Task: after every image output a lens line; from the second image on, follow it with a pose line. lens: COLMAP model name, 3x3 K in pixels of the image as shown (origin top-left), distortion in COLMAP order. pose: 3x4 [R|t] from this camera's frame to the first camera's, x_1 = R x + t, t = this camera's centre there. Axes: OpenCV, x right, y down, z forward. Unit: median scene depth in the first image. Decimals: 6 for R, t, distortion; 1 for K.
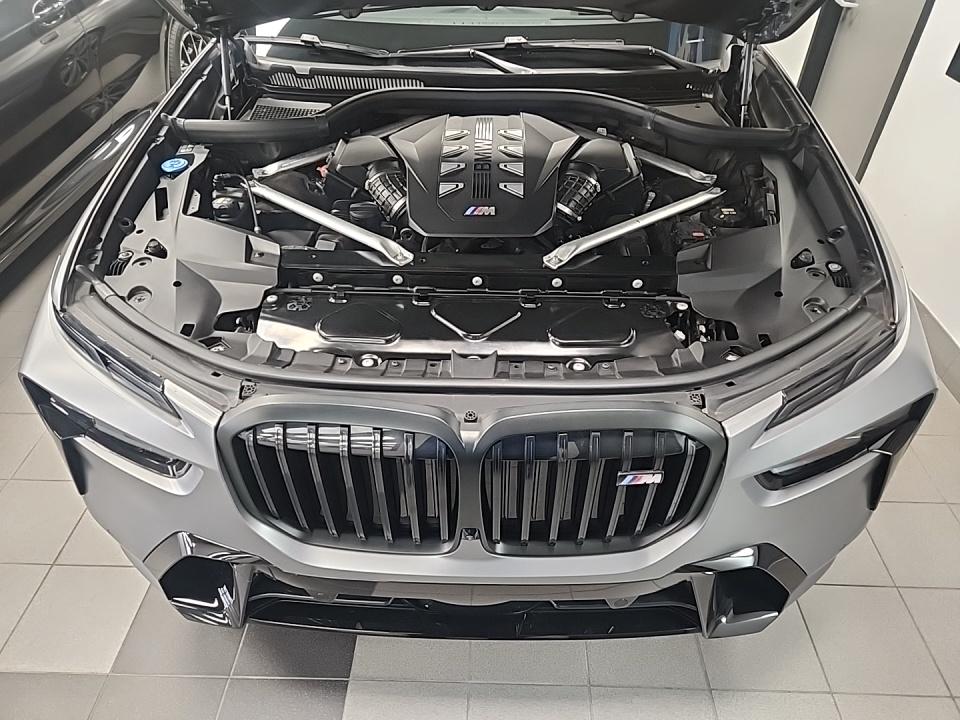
lens RADIAL K [[631.3, 0, 480.0], [0, 631.3, 360.0], [0, 0, 1]] dist [0.063873, -0.031728]
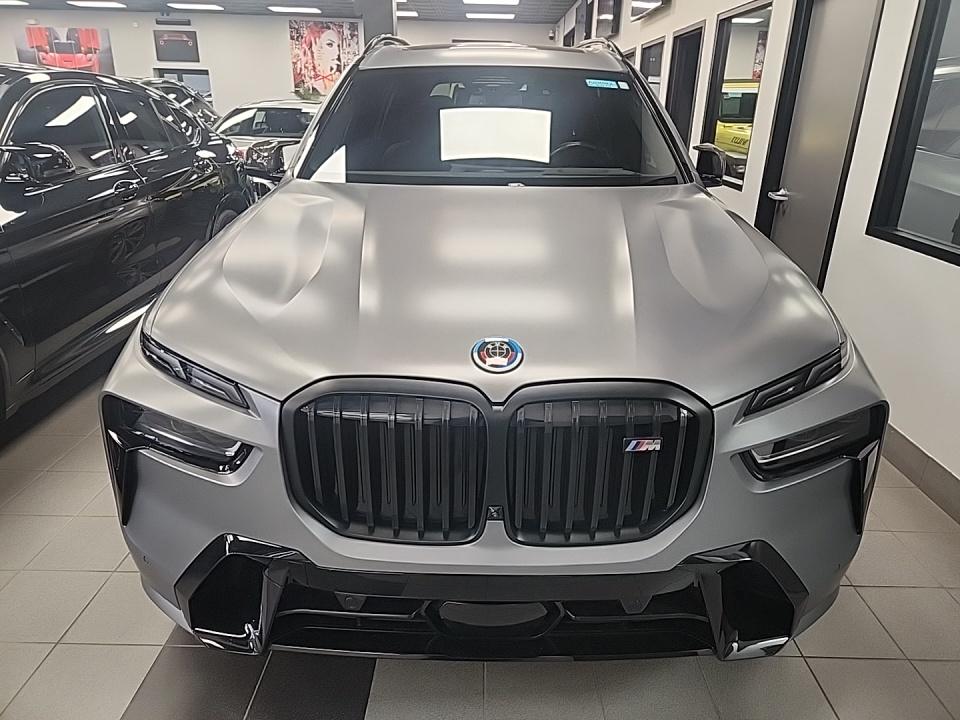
lens RADIAL K [[631.3, 0, 480.0], [0, 631.3, 360.0], [0, 0, 1]] dist [0.063873, -0.031728]
pose [[0.999788, -0.000805, 0.020594, -0.059766], [0.007043, 0.952424, -0.304696, 0.331739], [-0.019369, 0.304777, 0.952227, -0.129236]]
